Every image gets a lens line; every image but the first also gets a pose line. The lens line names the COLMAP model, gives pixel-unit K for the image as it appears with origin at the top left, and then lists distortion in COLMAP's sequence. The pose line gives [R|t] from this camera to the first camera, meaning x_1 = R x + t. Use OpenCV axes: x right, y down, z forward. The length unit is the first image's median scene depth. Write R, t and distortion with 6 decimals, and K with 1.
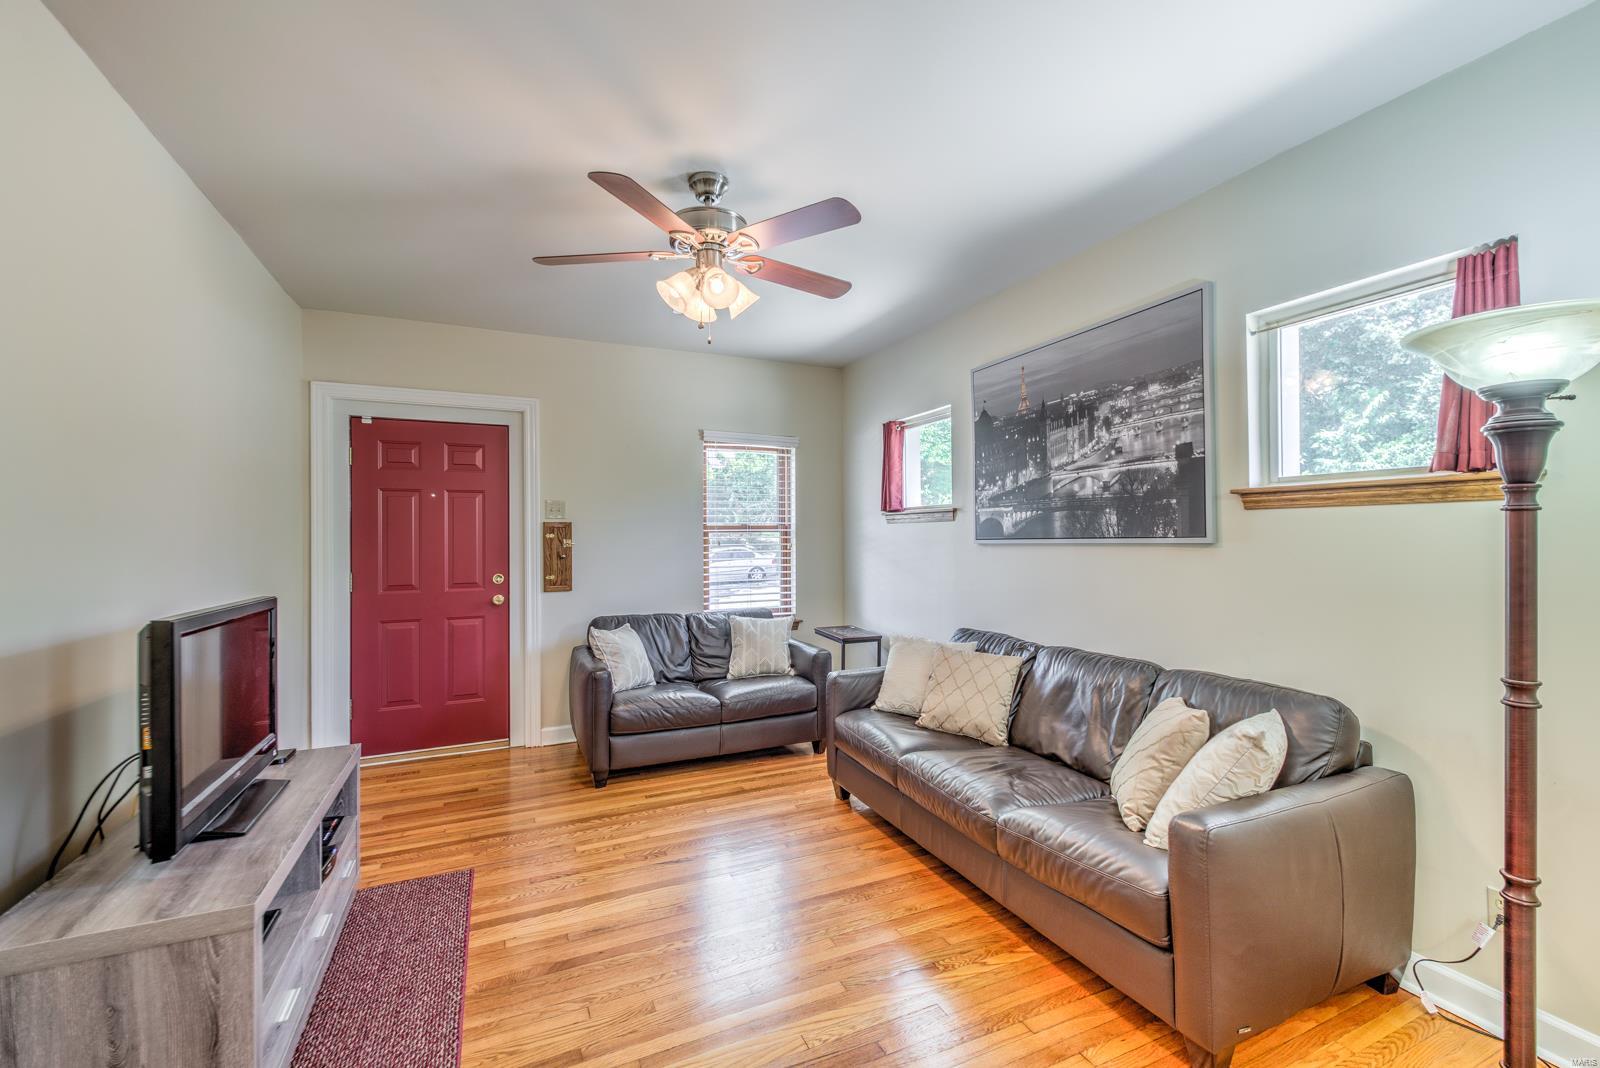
lens RADIAL K [[680.4, 0, 820.0], [0, 680.4, 534.4], [0, 0, 1]] dist [0.009318, -0.006450]
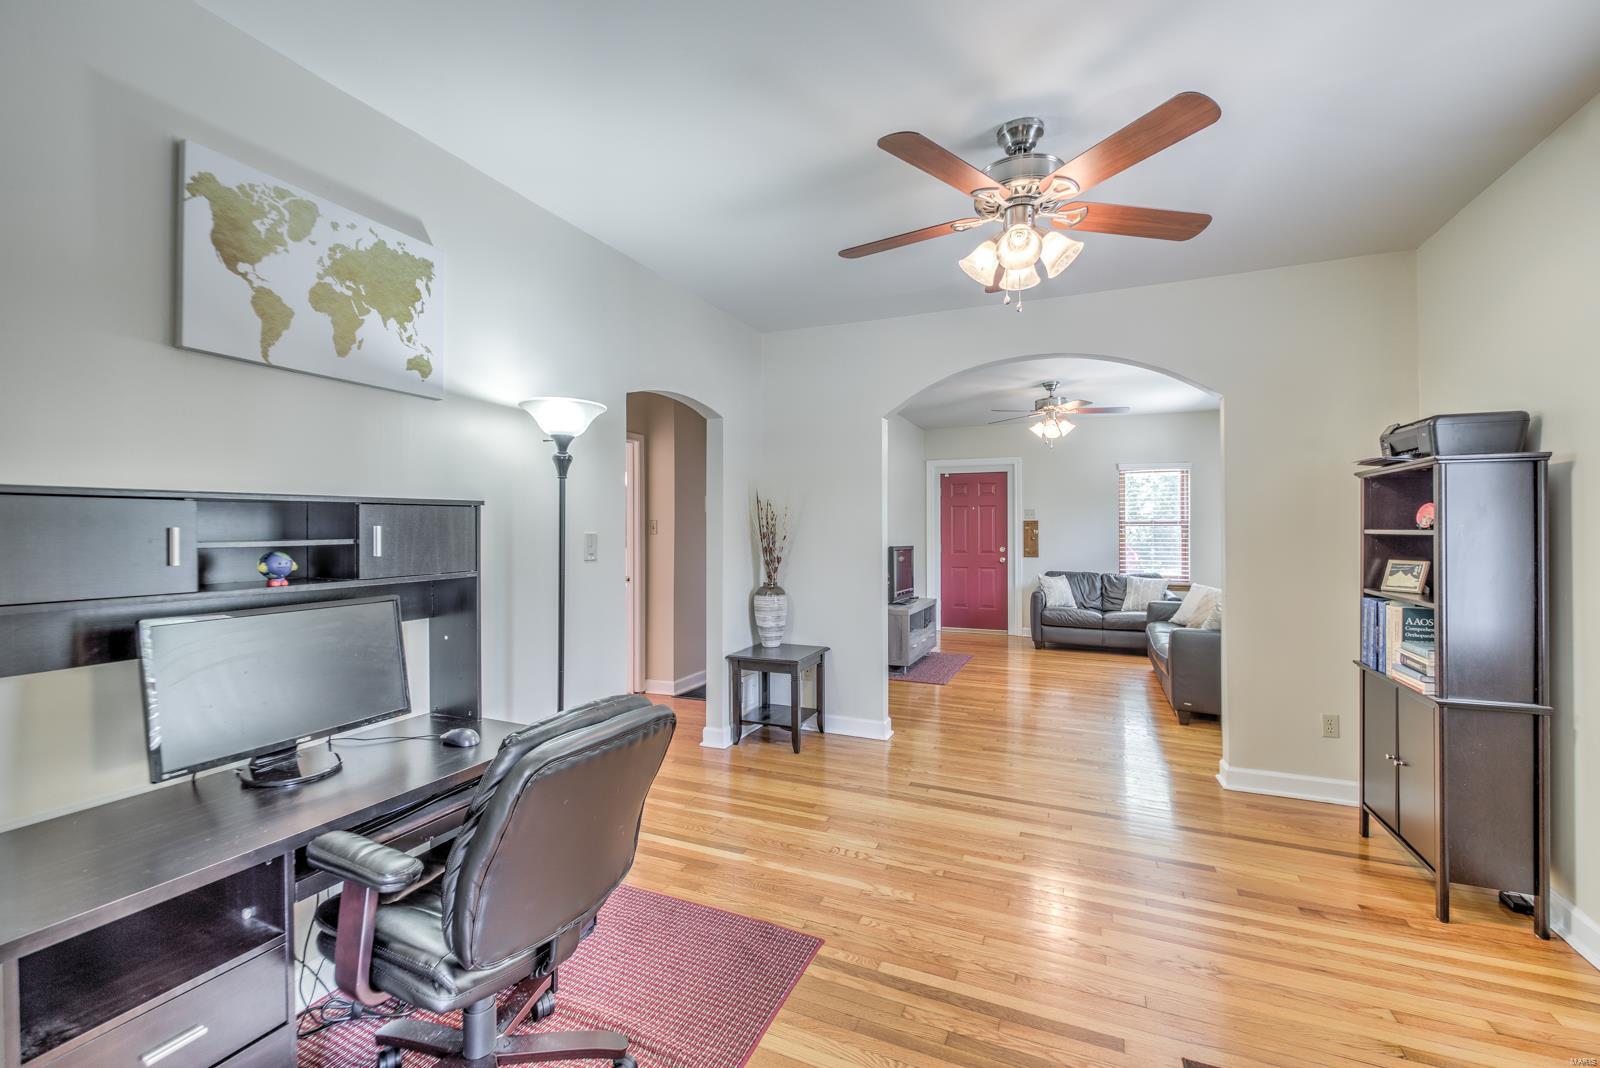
lens RADIAL K [[712.9, 0, 802.8], [0, 712.9, 531.9], [0, 0, 1]] dist [-0.009802, -0.002112]
pose [[0.676141, 0.002255, -0.736769, 0.910302], [-0.000659, 0.999997, 0.002456, 0.012695], [0.736772, -0.001175, 0.676140, -1.137317]]
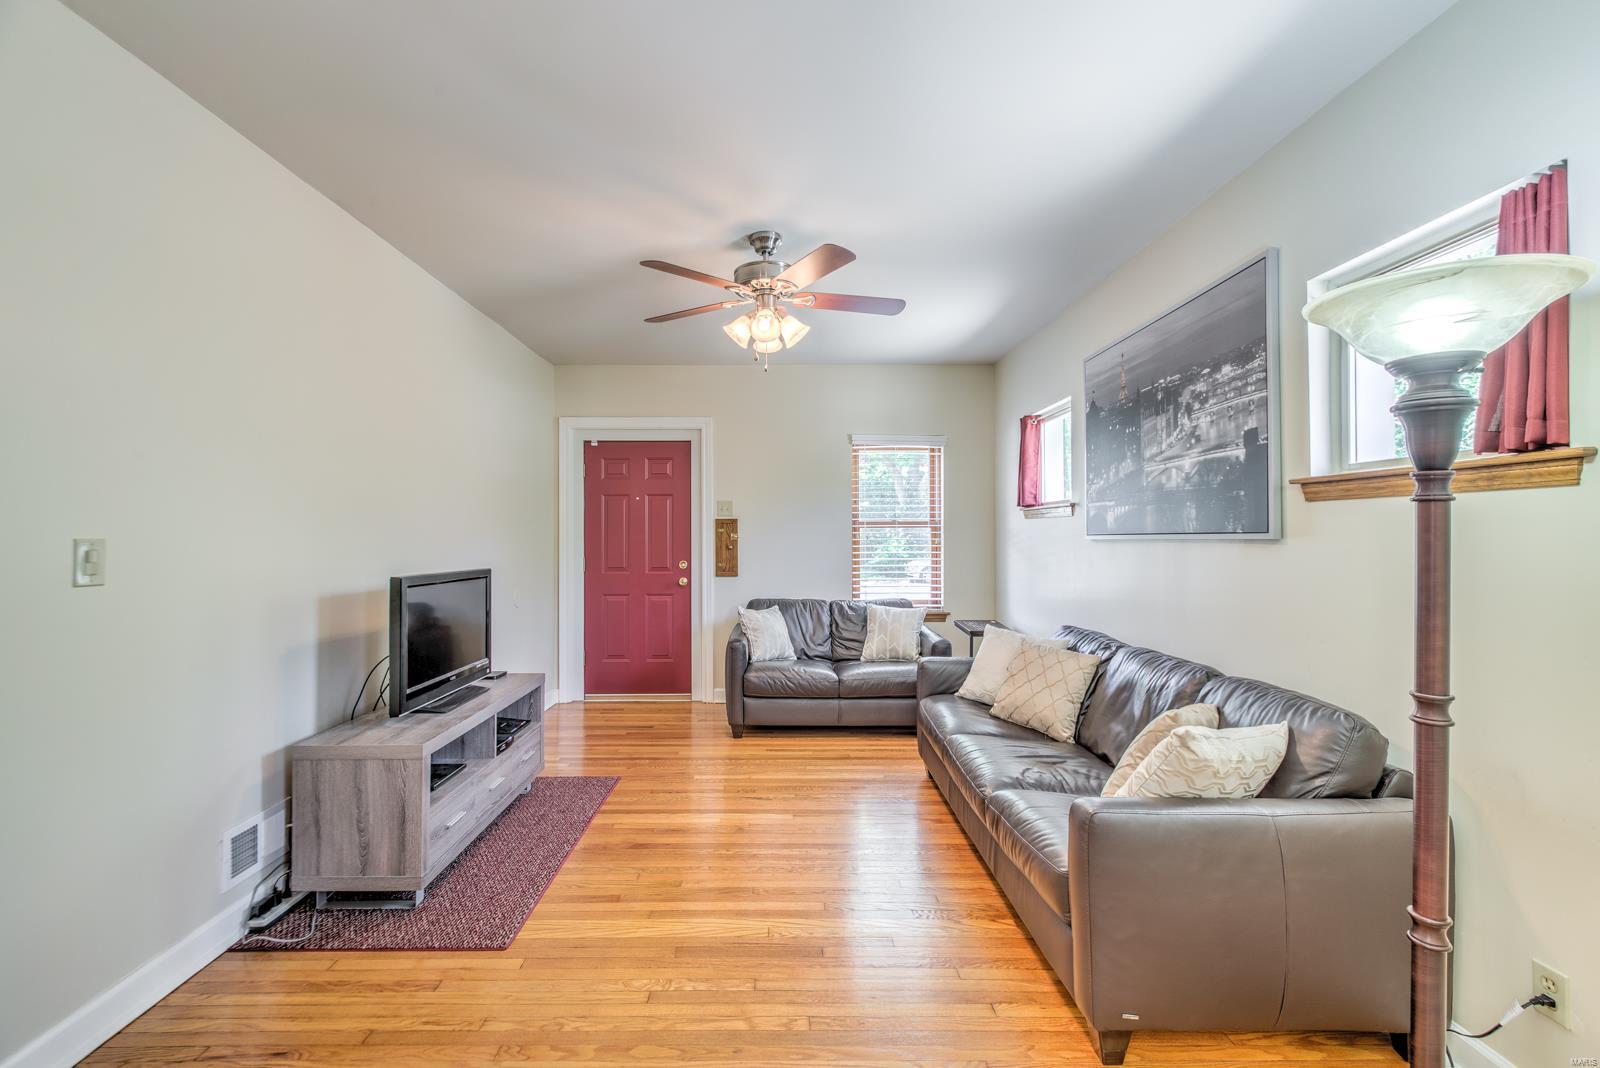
lens RADIAL K [[680.4, 0, 787.0], [0, 680.4, 534.1], [0, 0, 1]] dist [0.009318, -0.006450]
pose [[0.908519, 0.004841, -0.417816, 0.305333], [-0.002652, 0.999980, 0.005819, 0.002186], [0.417835, -0.004178, 0.908513, -0.070425]]
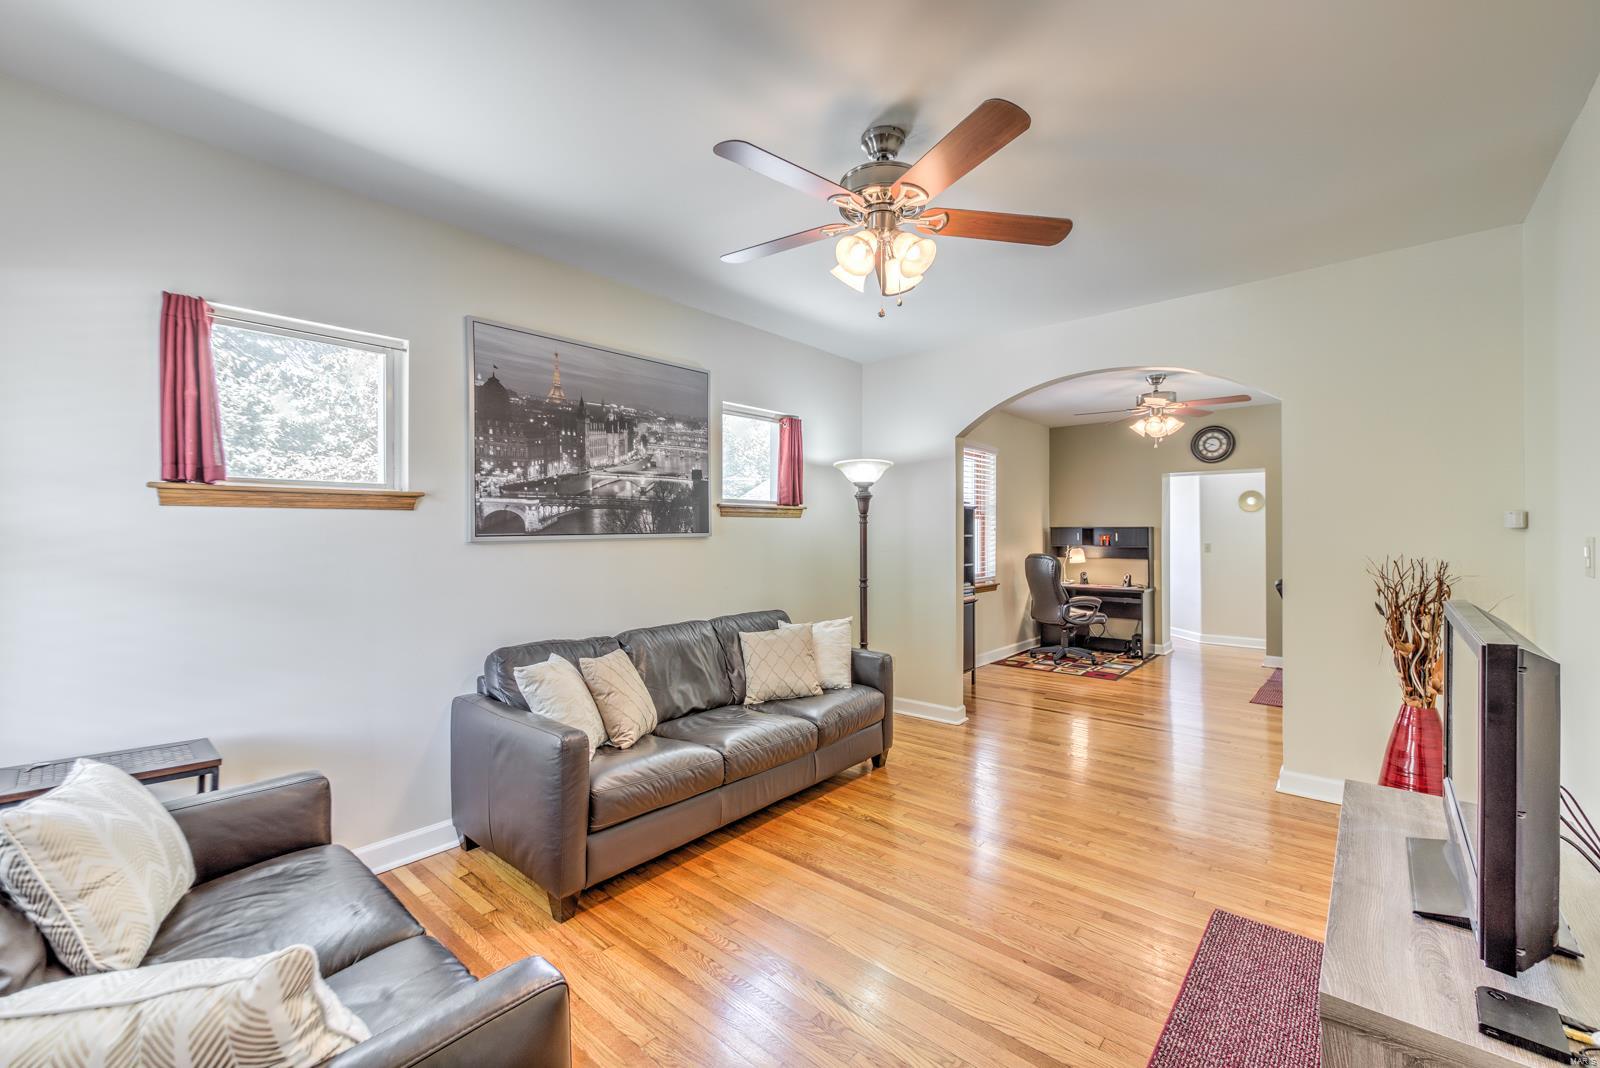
lens RADIAL K [[680.4, 0, 792.4], [0, 680.4, 522.5], [0, 0, 1]] dist [0.009318, -0.006450]
pose [[-0.413285, 0.016277, 0.910456, -0.783431], [0.001793, 0.999853, -0.017061, 0.006570], [-0.910600, -0.005418, -0.413253, 1.229963]]
